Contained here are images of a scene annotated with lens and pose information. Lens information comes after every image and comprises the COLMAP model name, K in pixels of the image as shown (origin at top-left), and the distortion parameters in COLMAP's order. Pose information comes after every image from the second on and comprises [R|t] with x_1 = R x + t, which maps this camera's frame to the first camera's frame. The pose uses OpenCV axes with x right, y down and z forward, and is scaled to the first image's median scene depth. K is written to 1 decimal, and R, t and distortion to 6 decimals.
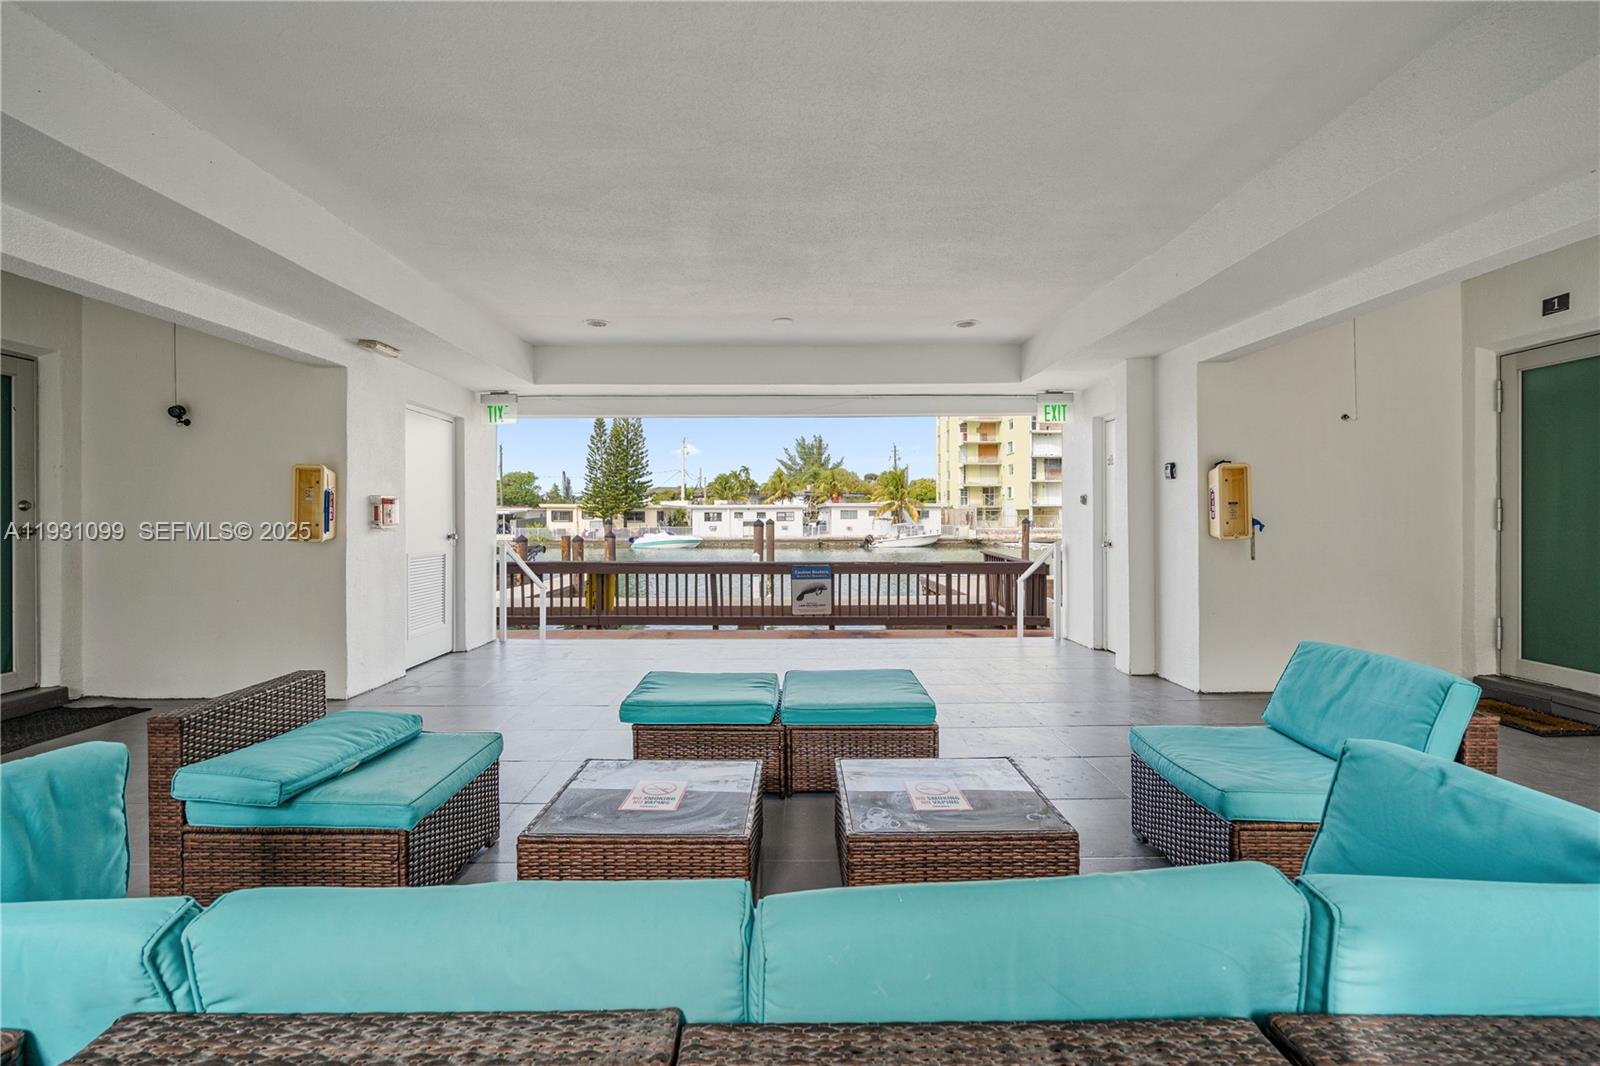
lens RADIAL K [[734.2, 0, 789.3], [0, 734.2, 515.6], [0, 0, 1]] dist [0.002290, 0.001015]
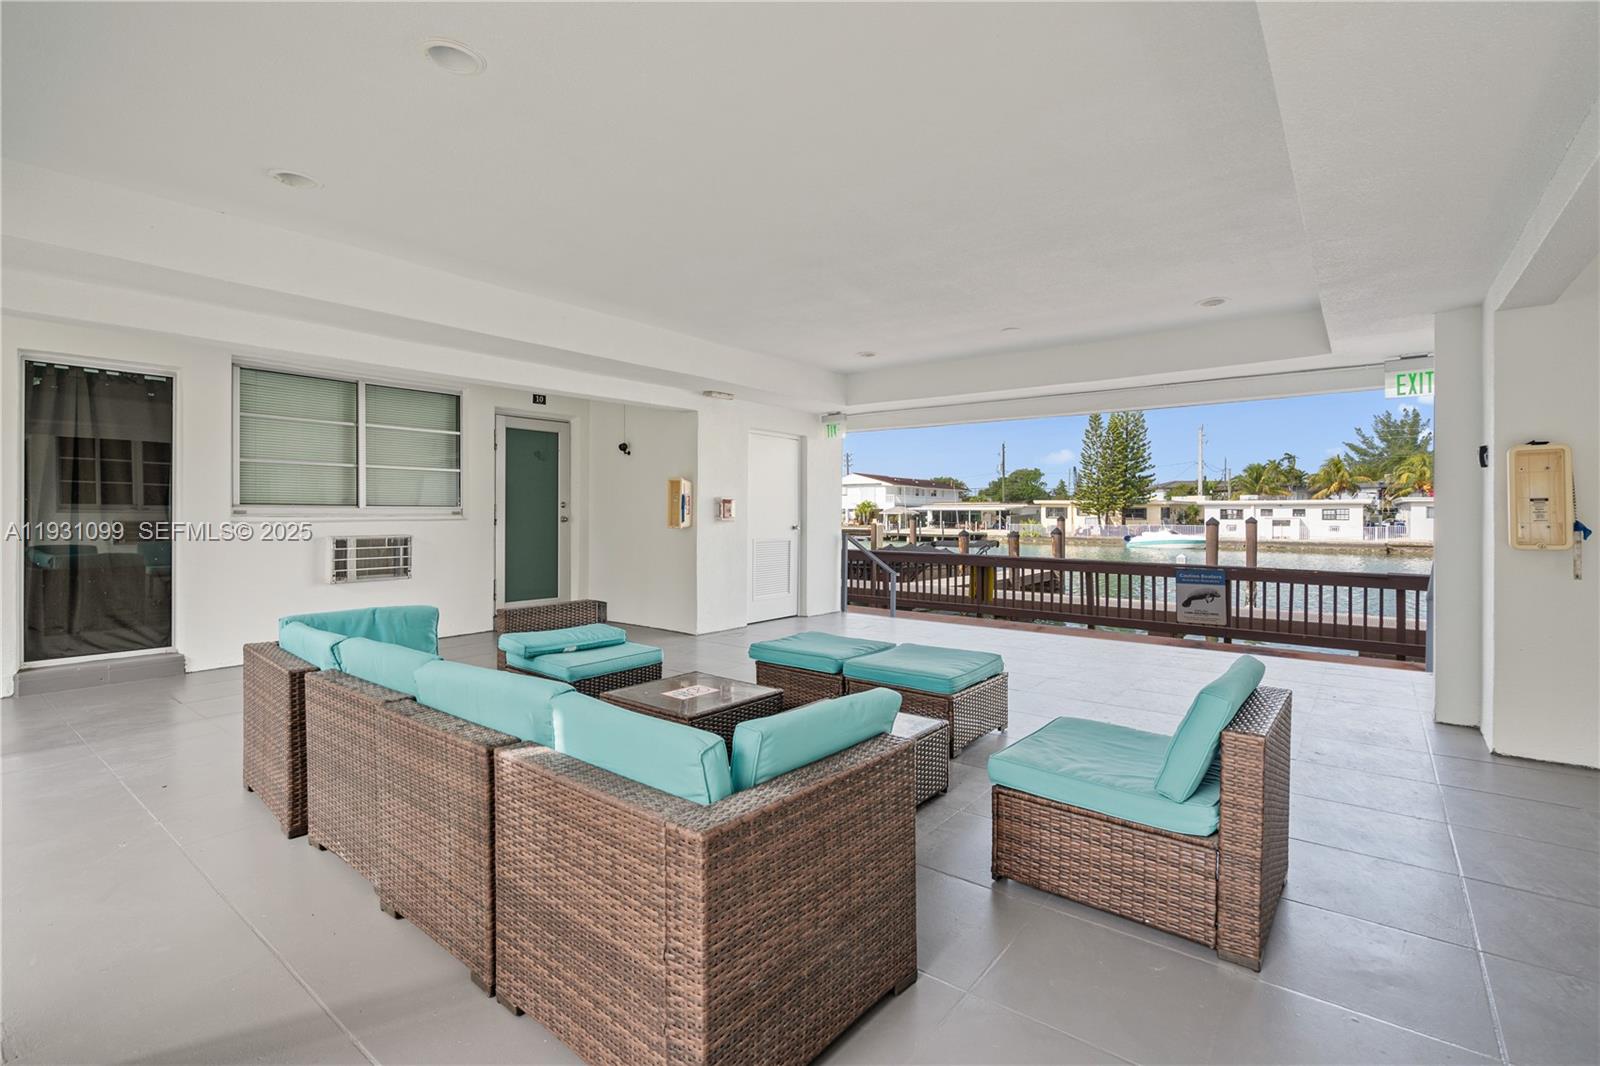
lens RADIAL K [[734.2, 0, 789.3], [0, 734.2, 515.6], [0, 0, 1]] dist [0.002290, 0.001015]
pose [[0.777515, 0.008408, -0.628809, 0.102350], [-0.005145, 0.999962, 0.007010, -0.000534], [0.628844, -0.002215, 0.777528, -0.007642]]
